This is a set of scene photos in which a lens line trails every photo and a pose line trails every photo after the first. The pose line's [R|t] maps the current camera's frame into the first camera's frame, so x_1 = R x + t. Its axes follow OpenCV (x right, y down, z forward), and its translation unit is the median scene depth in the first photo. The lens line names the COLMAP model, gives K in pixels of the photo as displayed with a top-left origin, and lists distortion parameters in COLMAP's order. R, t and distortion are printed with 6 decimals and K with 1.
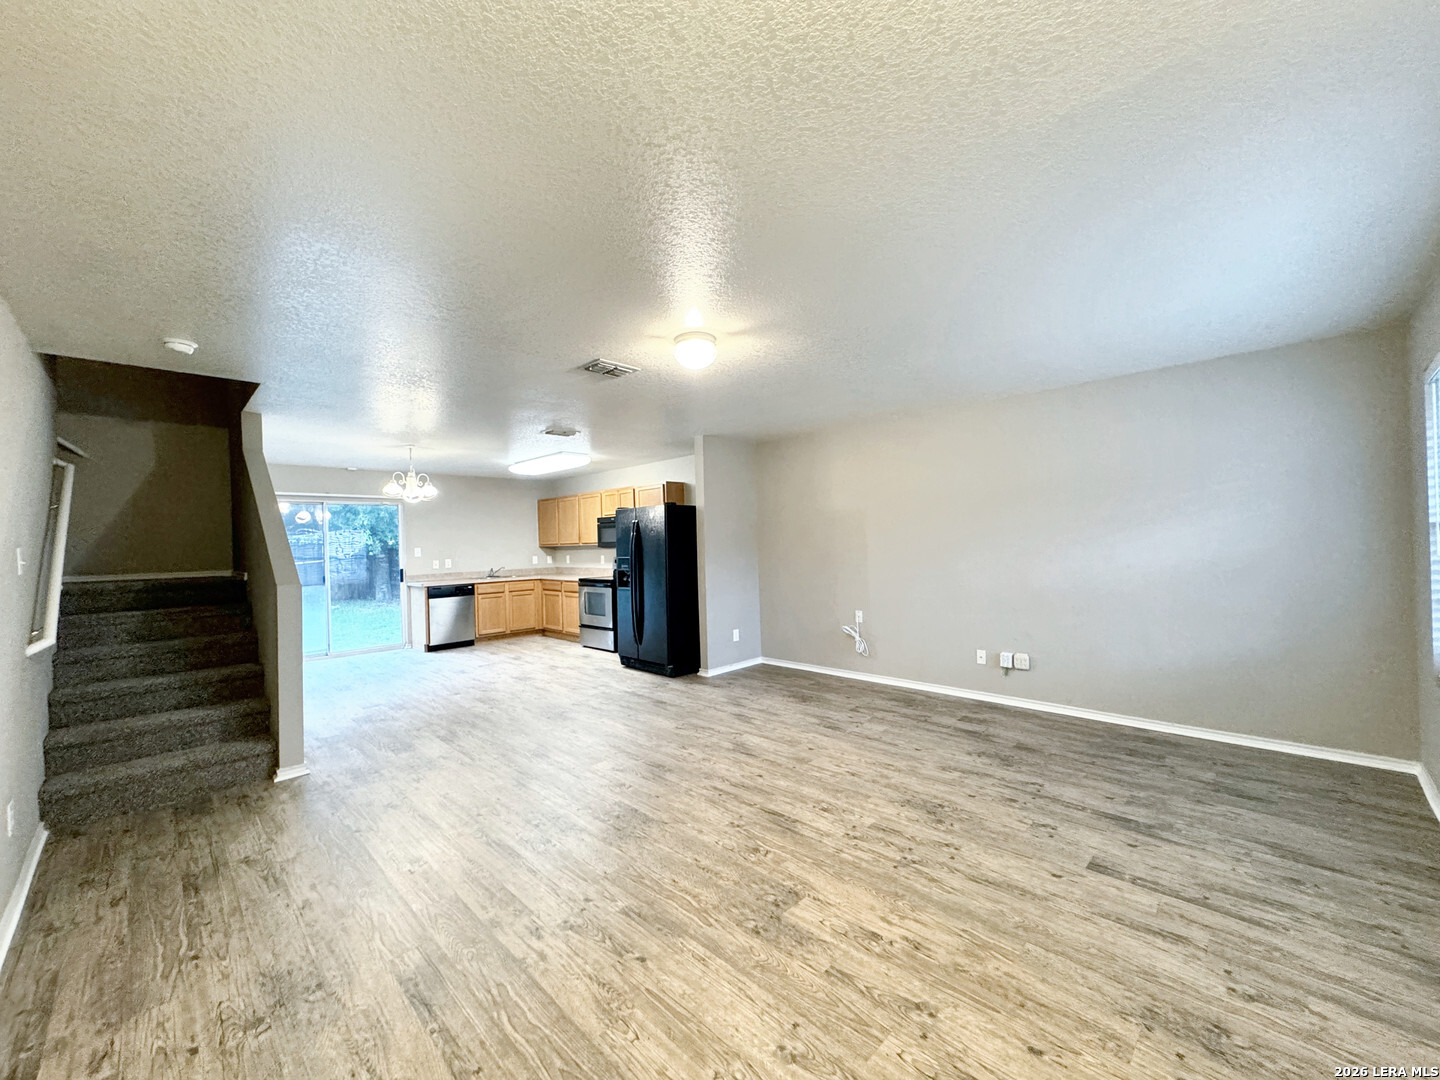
lens RADIAL K [[573.6, 0, 720.0], [0, 573.6, 540.0], [0, 0, 1]] dist [-0.001308, 0.000103]
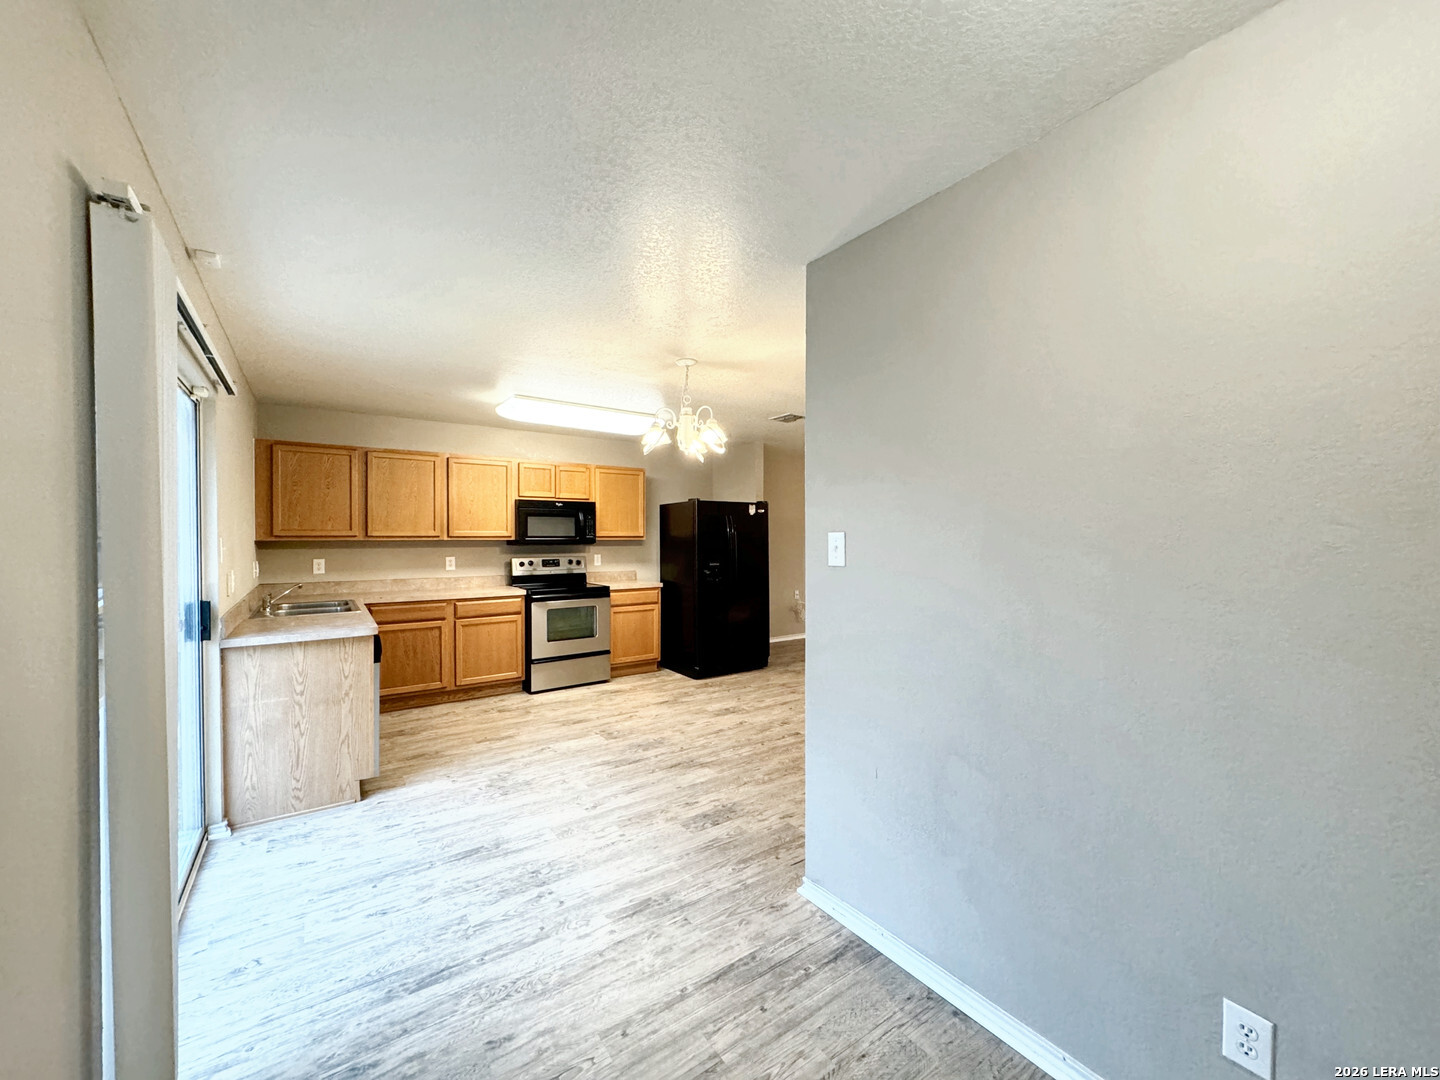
lens RADIAL K [[573.6, 0, 720.0], [0, 573.6, 540.0], [0, 0, 1]] dist [-0.001308, 0.000103]
pose [[0.171611, 0.022278, 0.984913, -1.860644], [-0.009896, 0.999733, -0.020889, 0.045657], [-0.985115, -0.006162, 0.171786, 1.475836]]
